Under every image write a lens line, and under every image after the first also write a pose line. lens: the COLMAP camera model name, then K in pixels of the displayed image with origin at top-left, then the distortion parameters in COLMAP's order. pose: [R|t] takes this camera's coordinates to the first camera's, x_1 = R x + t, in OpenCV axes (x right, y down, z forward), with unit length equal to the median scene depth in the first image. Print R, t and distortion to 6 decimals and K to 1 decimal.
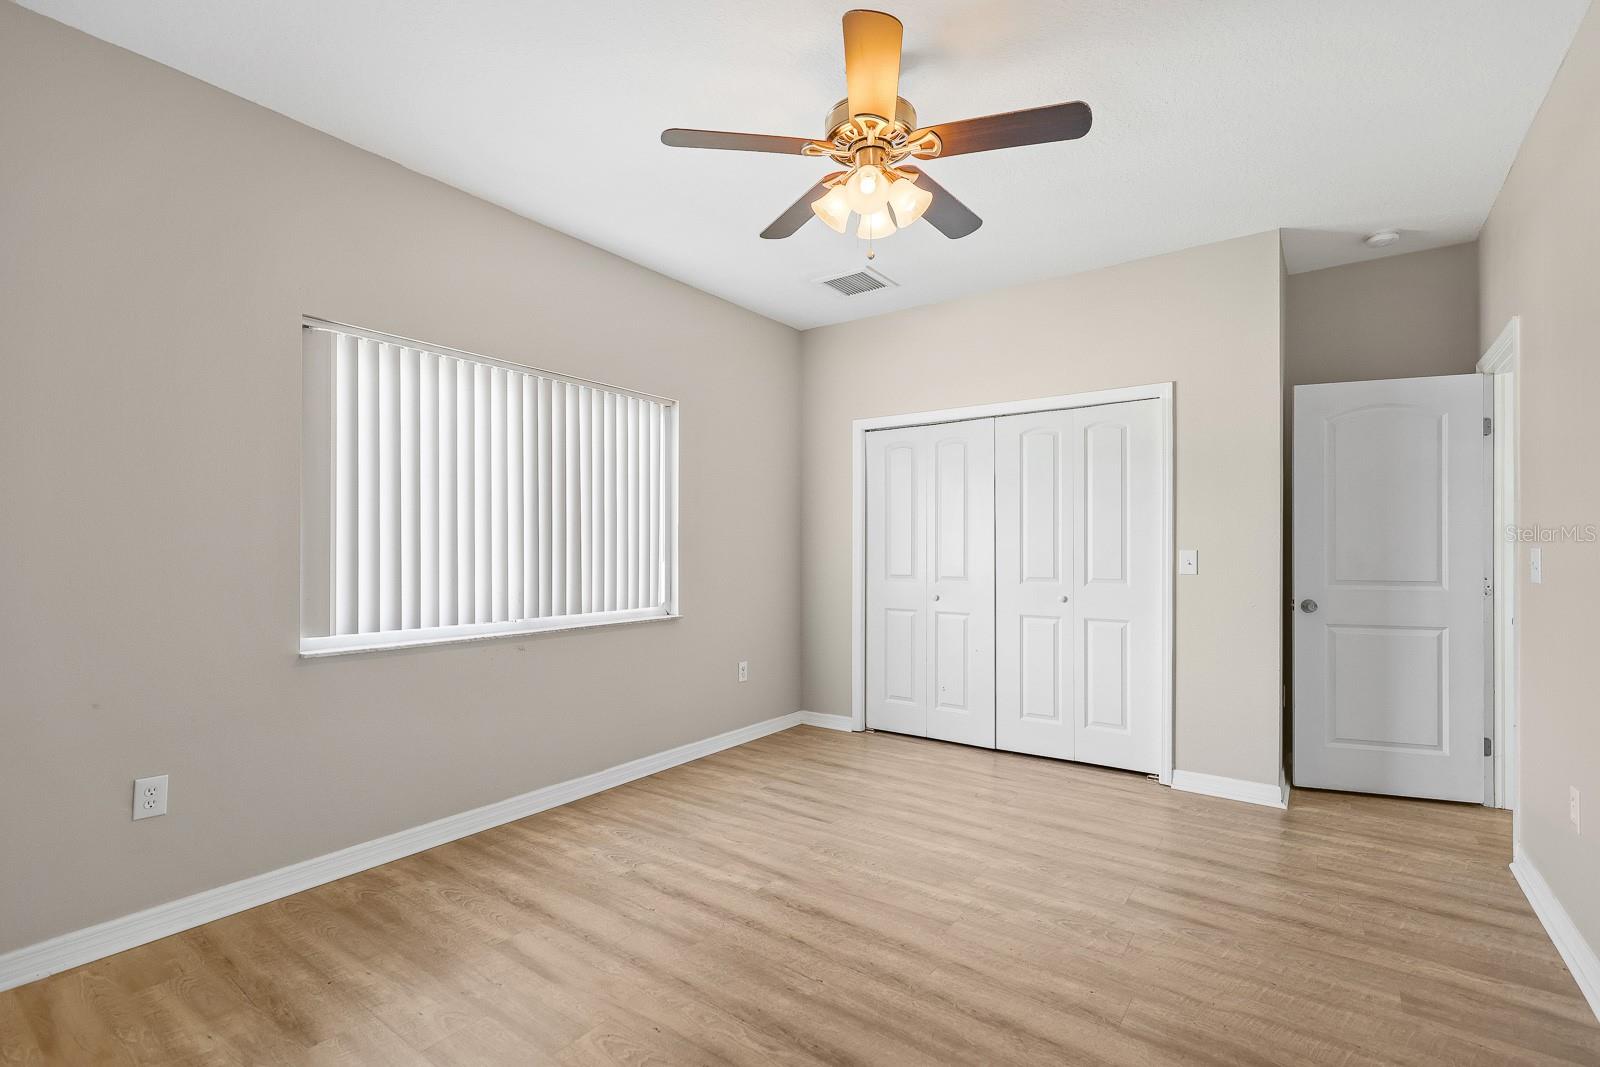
lens RADIAL K [[732.1, 0, 806.3], [0, 732.1, 555.4], [0, 0, 1]] dist [0.003650, -0.000473]
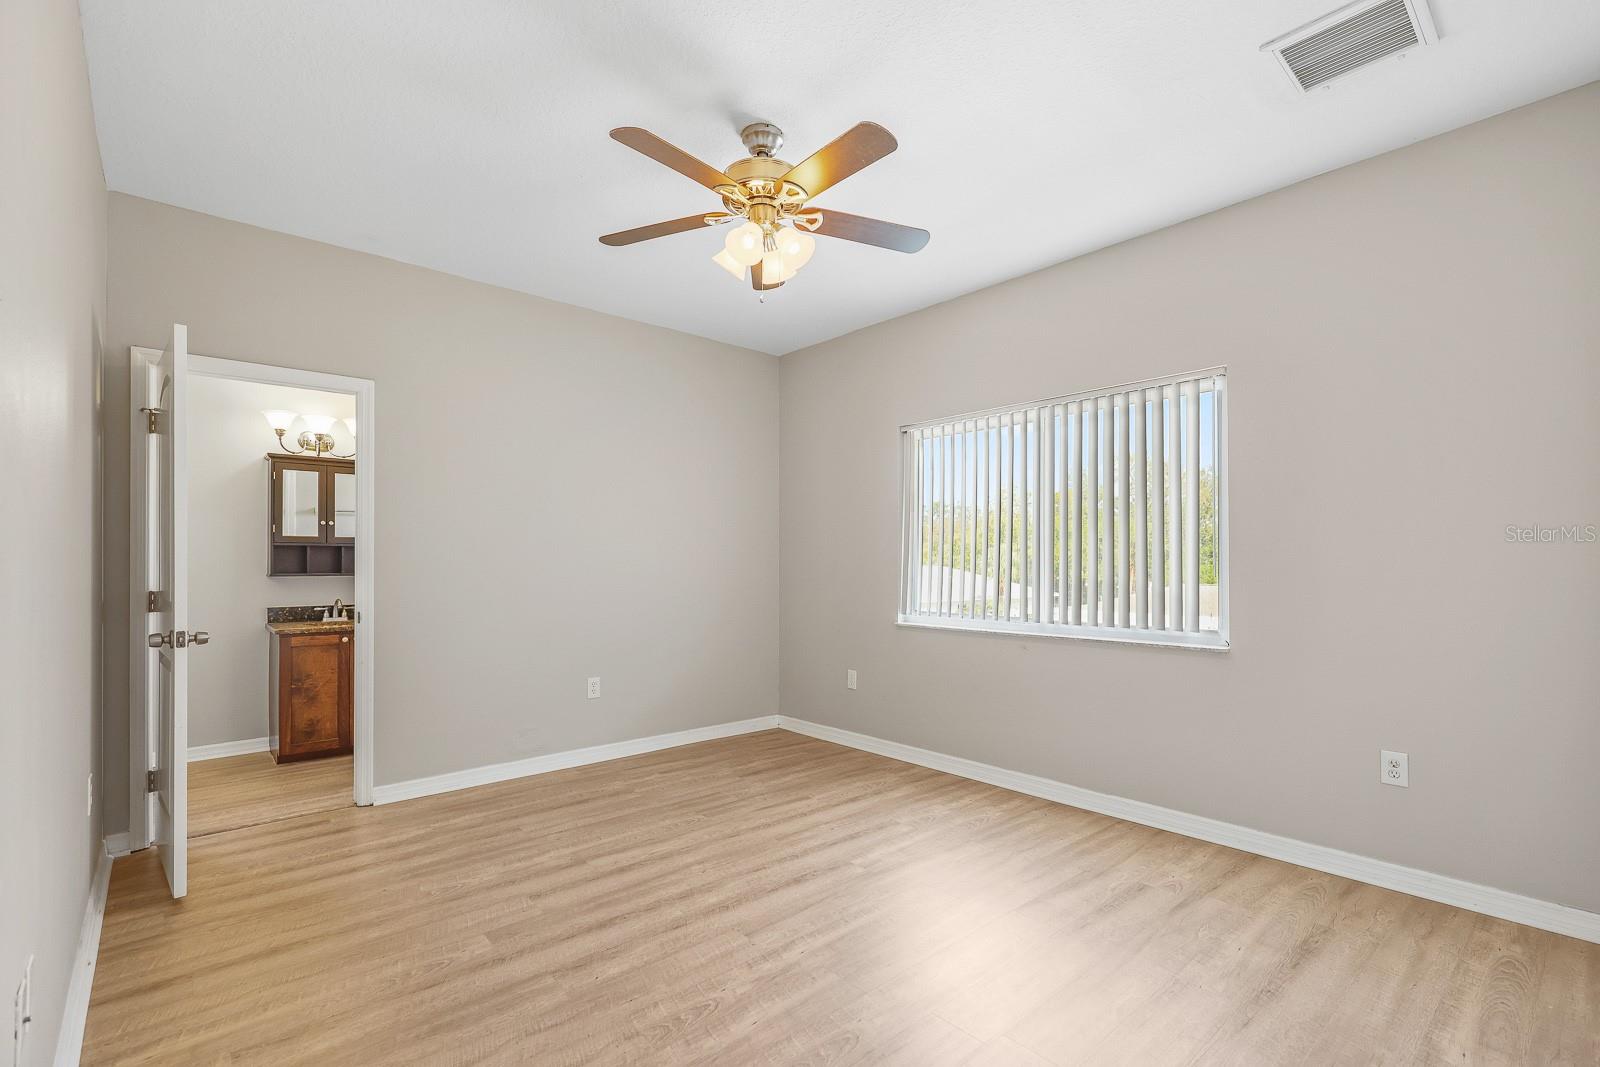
lens RADIAL K [[732.1, 0, 806.3], [0, 732.1, 555.4], [0, 0, 1]] dist [0.003650, -0.000473]
pose [[-0.231958, -0.012364, -0.972647, 1.018001], [-0.005607, 0.999920, -0.011374, -0.003865], [0.972710, 0.002815, -0.232009, 1.153571]]
